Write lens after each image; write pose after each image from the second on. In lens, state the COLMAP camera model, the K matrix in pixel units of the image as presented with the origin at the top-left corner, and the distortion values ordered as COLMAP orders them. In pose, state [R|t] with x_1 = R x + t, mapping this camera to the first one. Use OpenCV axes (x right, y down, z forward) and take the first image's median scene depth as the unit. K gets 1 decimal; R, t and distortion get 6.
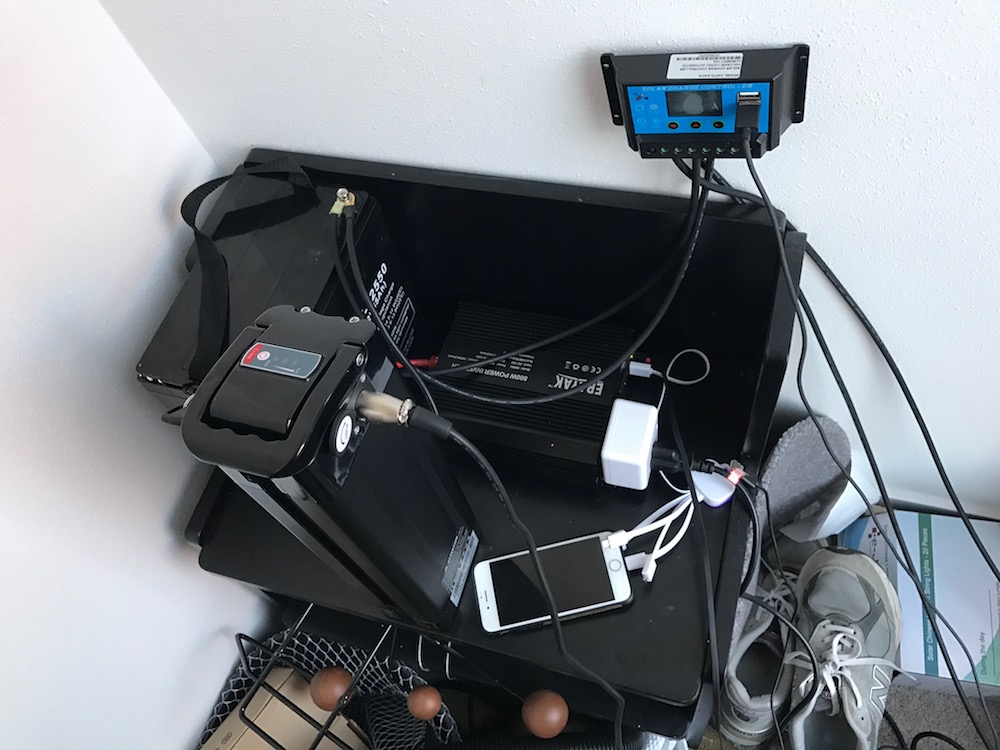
lens RADIAL K [[831.7, 0, 501.0], [0, 831.7, 374.7], [0, 0, 1]] dist [0.008346, 0.000545]
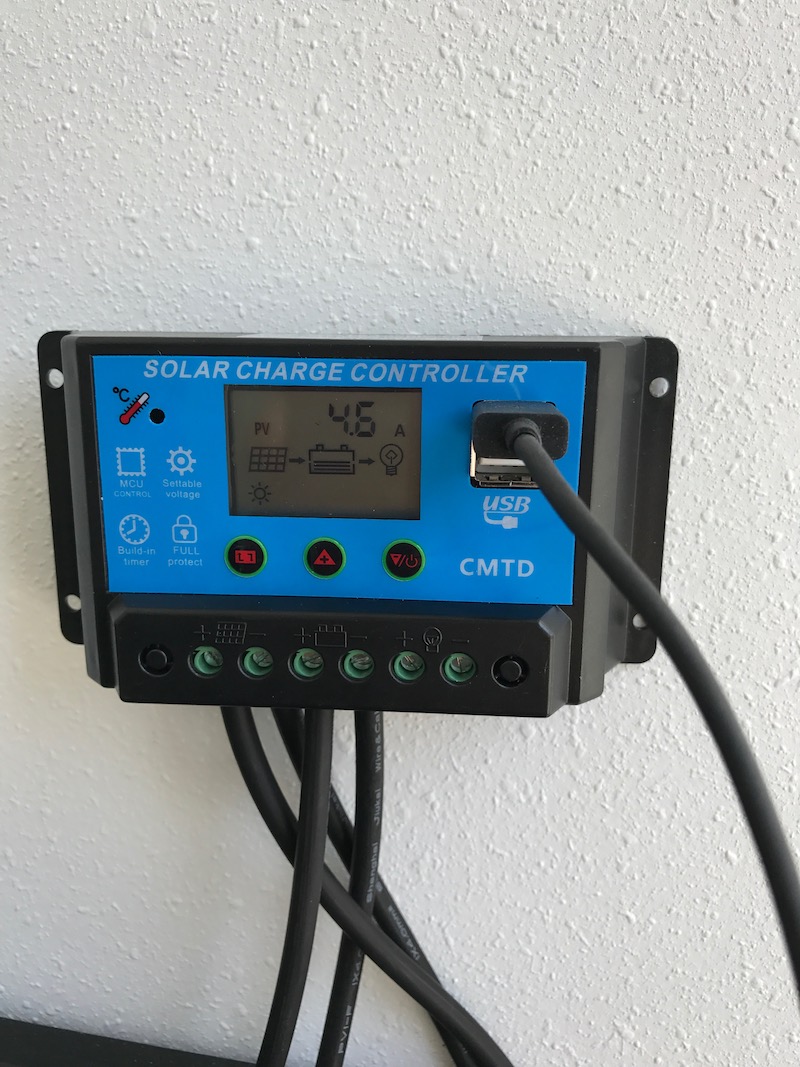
lens RADIAL K [[887.4, 0, 400.8], [0, 887.4, 534.6], [0, 0, 1]] dist [0.008346, 0.000545]
pose [[0.954030, 0.228233, 0.194261, 0.199232], [0.014461, 0.612349, -0.790456, -0.070197], [-0.299364, 0.756927, 0.580898, 0.815604]]
